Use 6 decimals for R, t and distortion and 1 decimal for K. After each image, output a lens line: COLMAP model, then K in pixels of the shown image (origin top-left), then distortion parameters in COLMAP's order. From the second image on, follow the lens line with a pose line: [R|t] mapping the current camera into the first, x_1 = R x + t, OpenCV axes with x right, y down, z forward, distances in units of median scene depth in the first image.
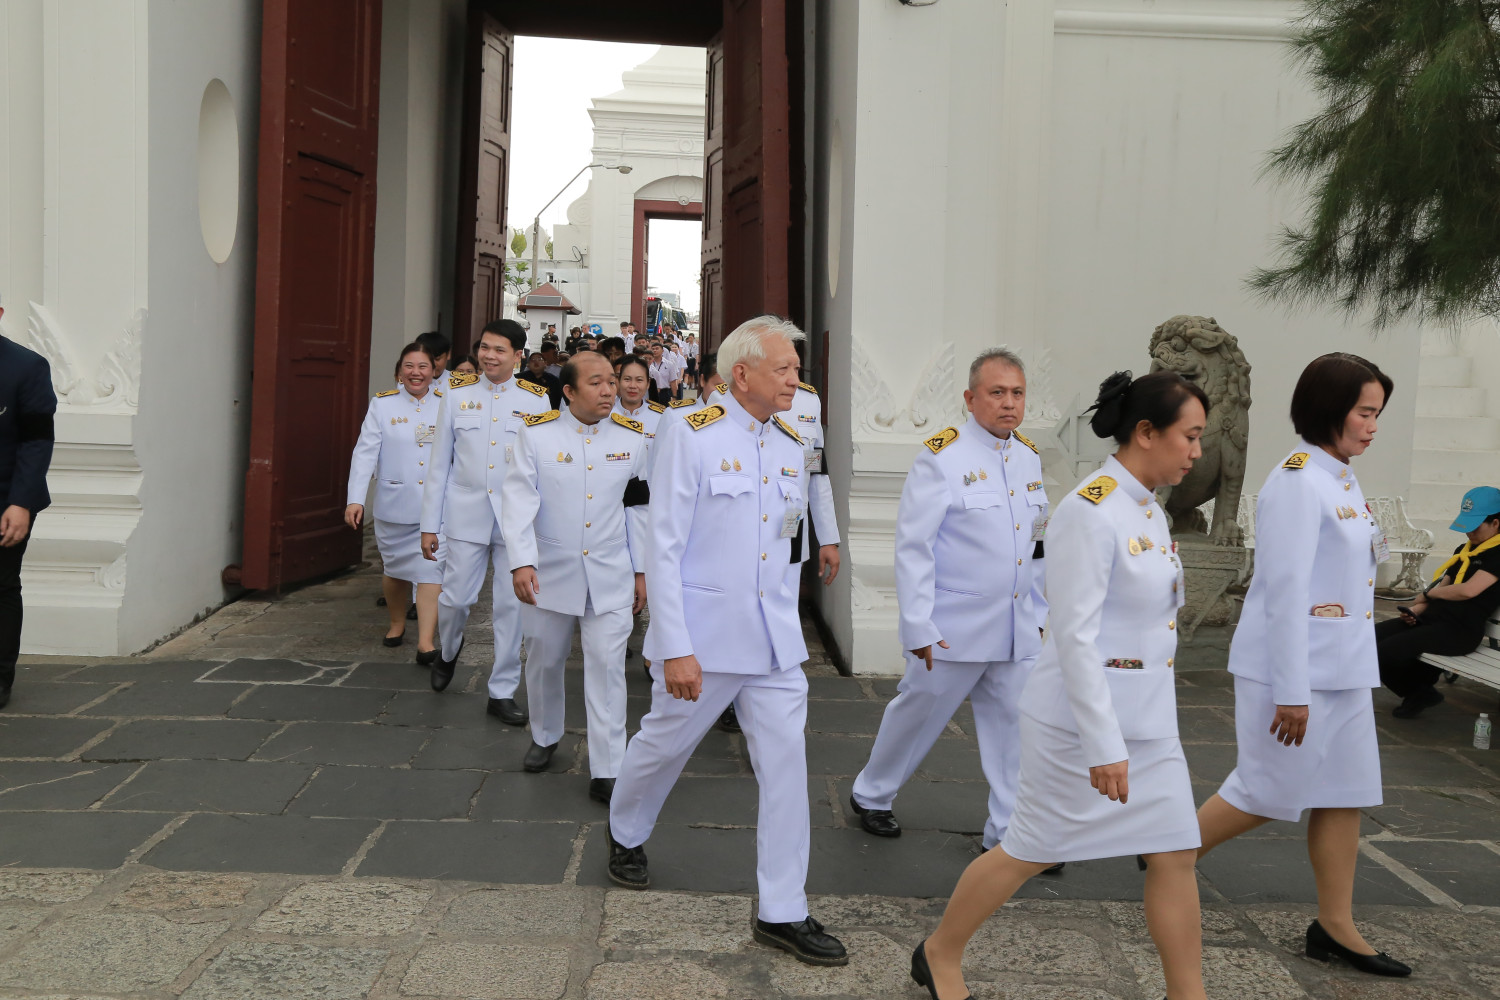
lens RADIAL K [[1675.7, 0, 744.4], [0, 1675.7, 501.1], [0, 0, 1]] dist [0.074537, 0.000000]
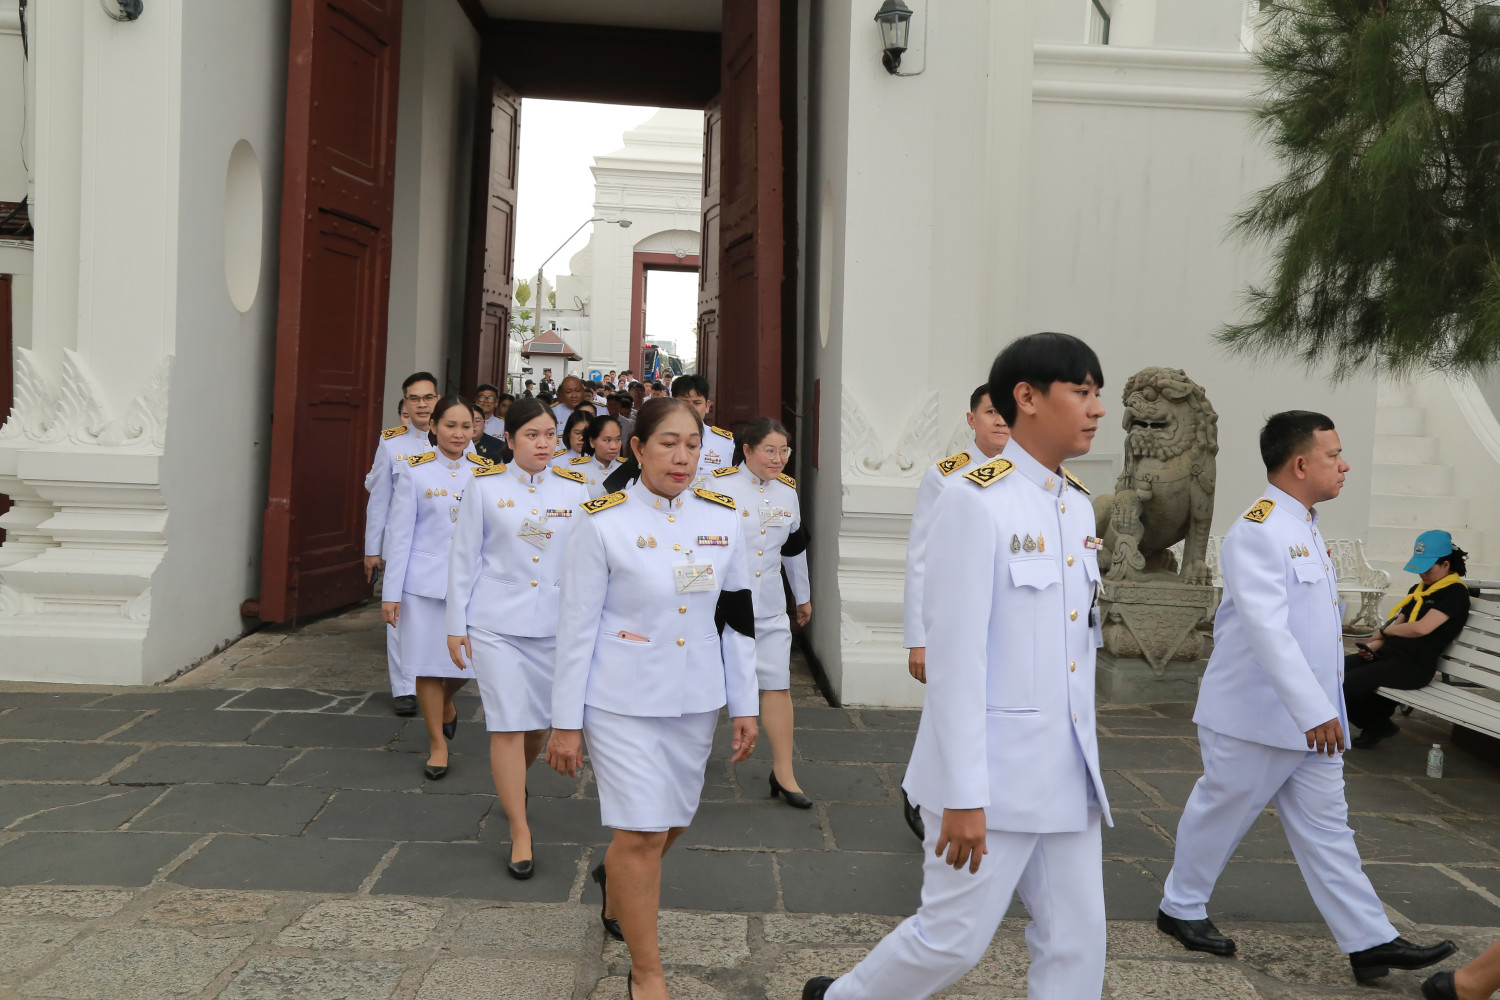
lens RADIAL K [[1612.6, 0, 750.7], [0, 1612.6, 496.9], [0, 0, 1]] dist [0.055856, 0.000000]
pose [[0.999944, 0.005049, 0.009247, -0.002602], [-0.004800, 0.999631, -0.026736, -0.000001], [-0.009379, 0.026690, 0.999600, -0.013636]]
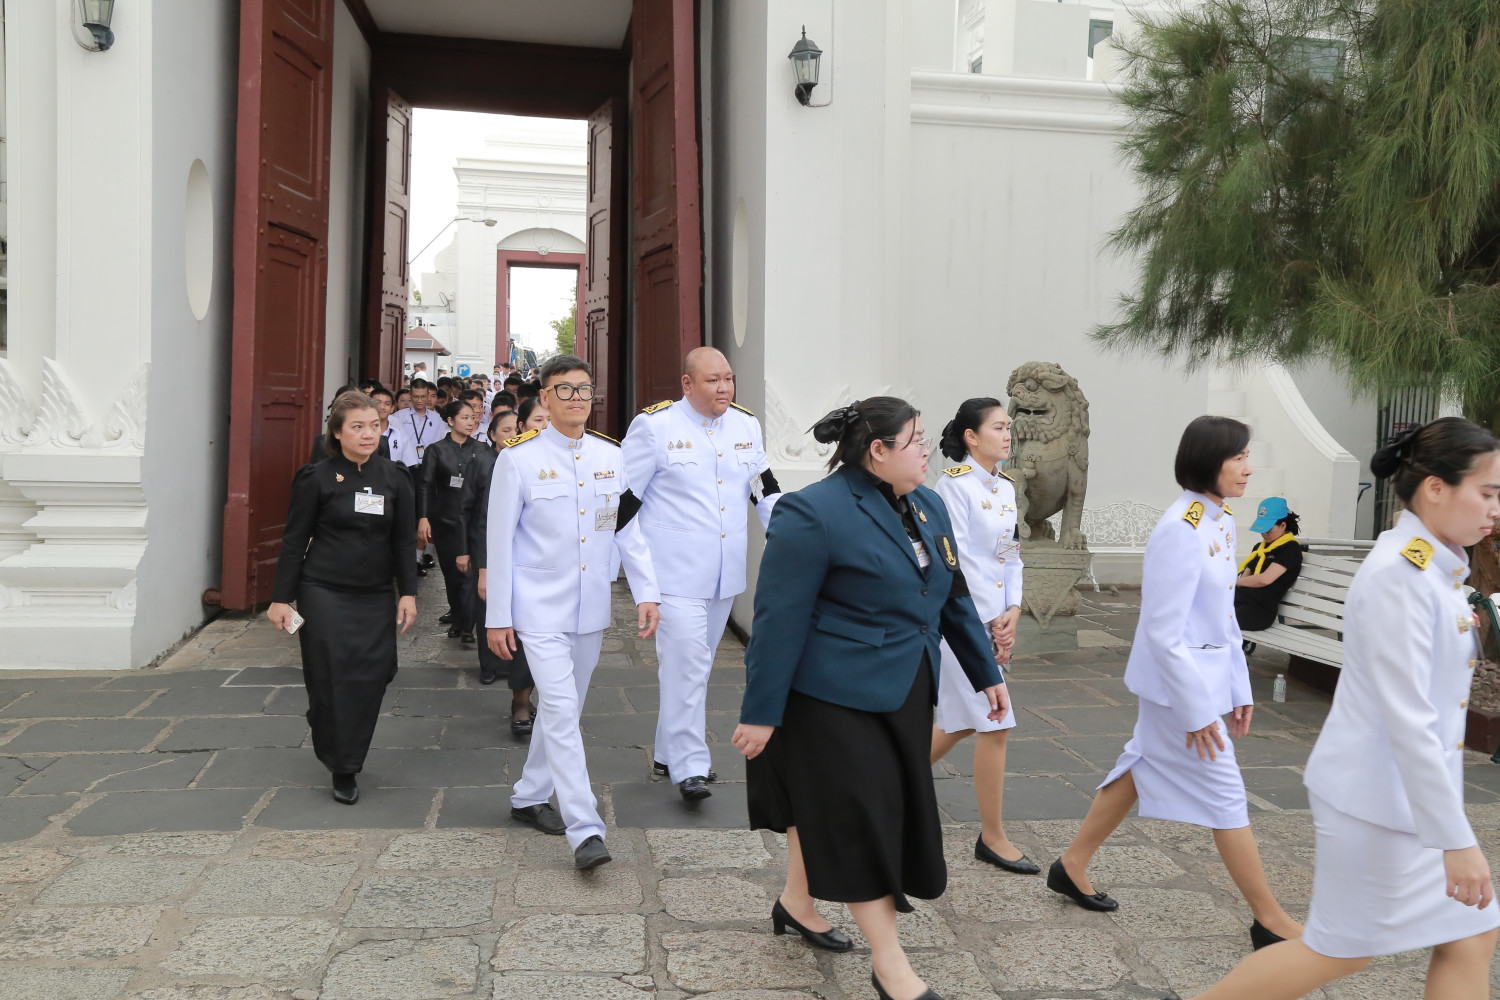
lens RADIAL K [[1593.6, 0, 773.1], [0, 1593.6, 494.7], [0, 0, 1]] dist [0.046247, 0.000000]
pose [[0.990584, -0.018534, 0.135649, -0.087619], [0.021130, 0.999620, -0.017723, 0.002786], [-0.135269, 0.020422, 0.990598, -0.120615]]
